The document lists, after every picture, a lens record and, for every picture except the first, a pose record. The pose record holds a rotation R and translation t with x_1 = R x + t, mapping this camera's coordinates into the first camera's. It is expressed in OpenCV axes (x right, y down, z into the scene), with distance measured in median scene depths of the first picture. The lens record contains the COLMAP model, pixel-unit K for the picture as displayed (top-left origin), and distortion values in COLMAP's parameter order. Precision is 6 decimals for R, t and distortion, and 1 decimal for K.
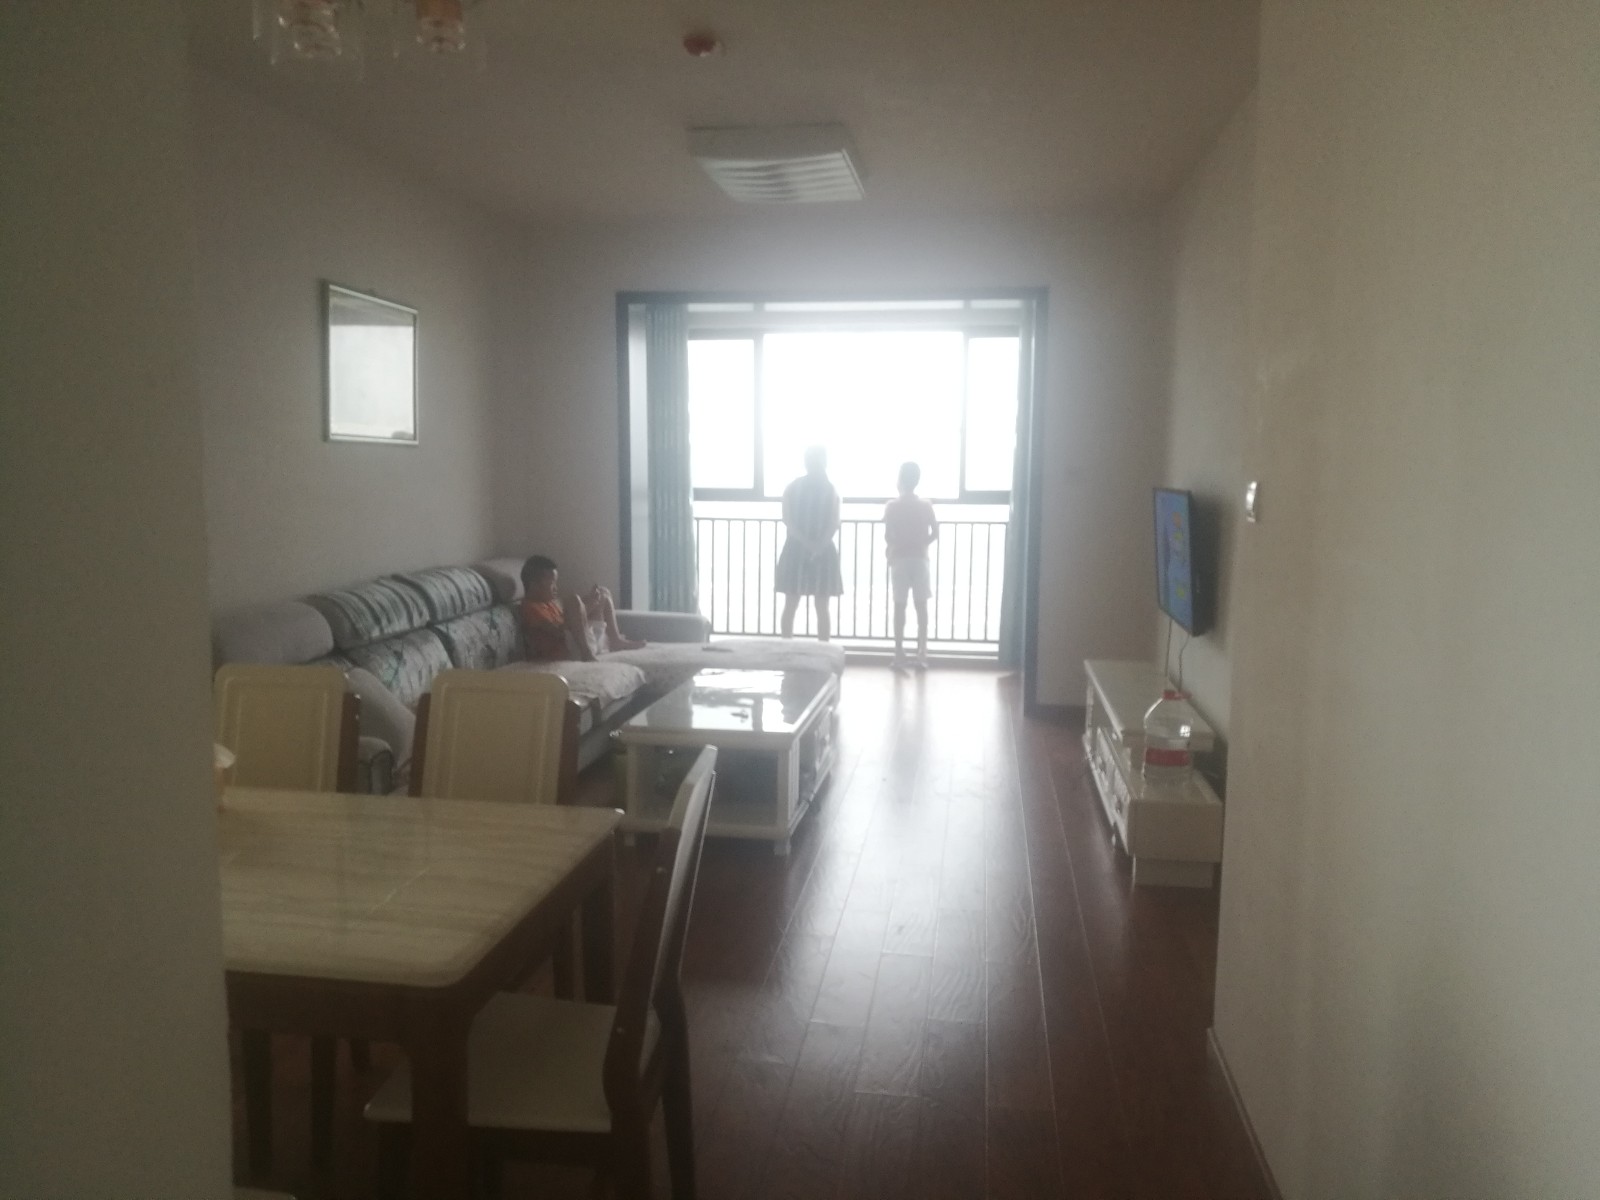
lens RADIAL K [[1218.0, 0, 800.0], [0, 1218.0, 600.0], [0, 0, 1]] dist [-0.000220, -0.004595]
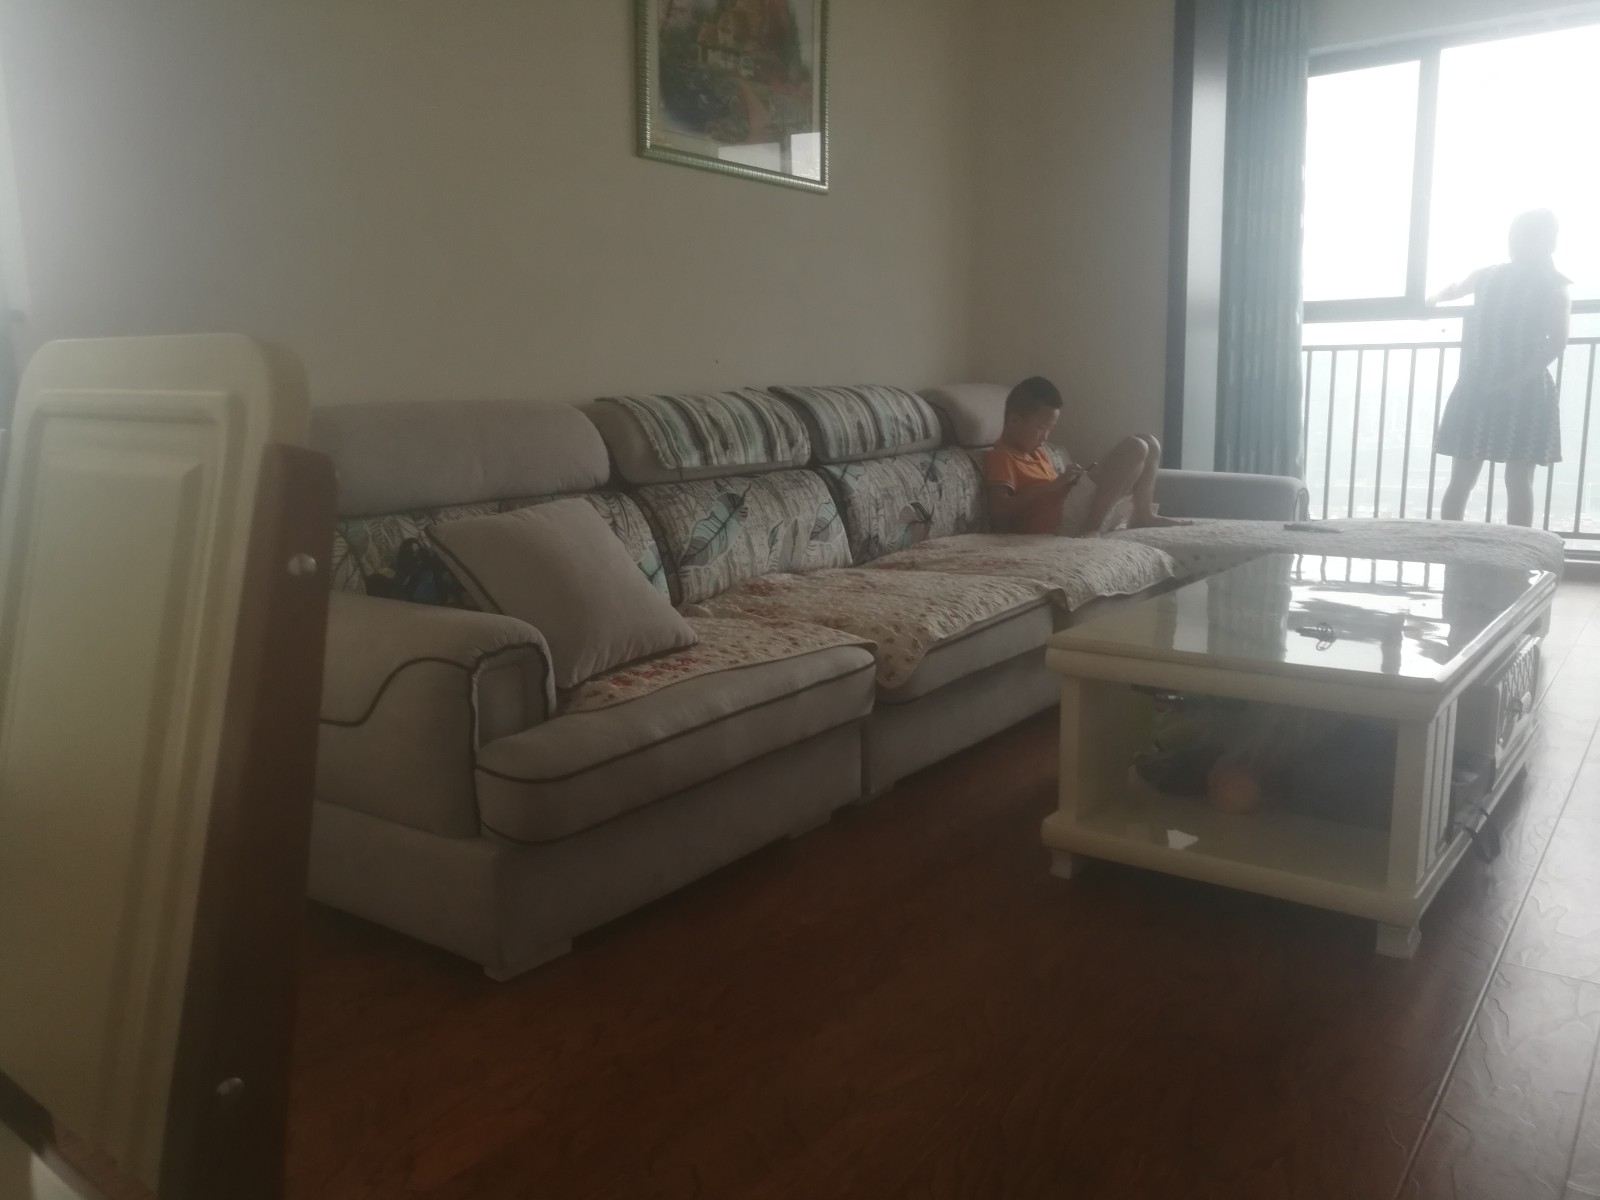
lens RADIAL K [[1218.0, 0, 800.0], [0, 1218.0, 600.0], [0, 0, 1]] dist [-0.000220, -0.004595]
pose [[0.873821, 0.055846, -0.483030, 0.001991], [-0.025946, 0.997323, 0.068369, 0.045296], [0.485555, -0.047210, 0.872930, 0.408718]]
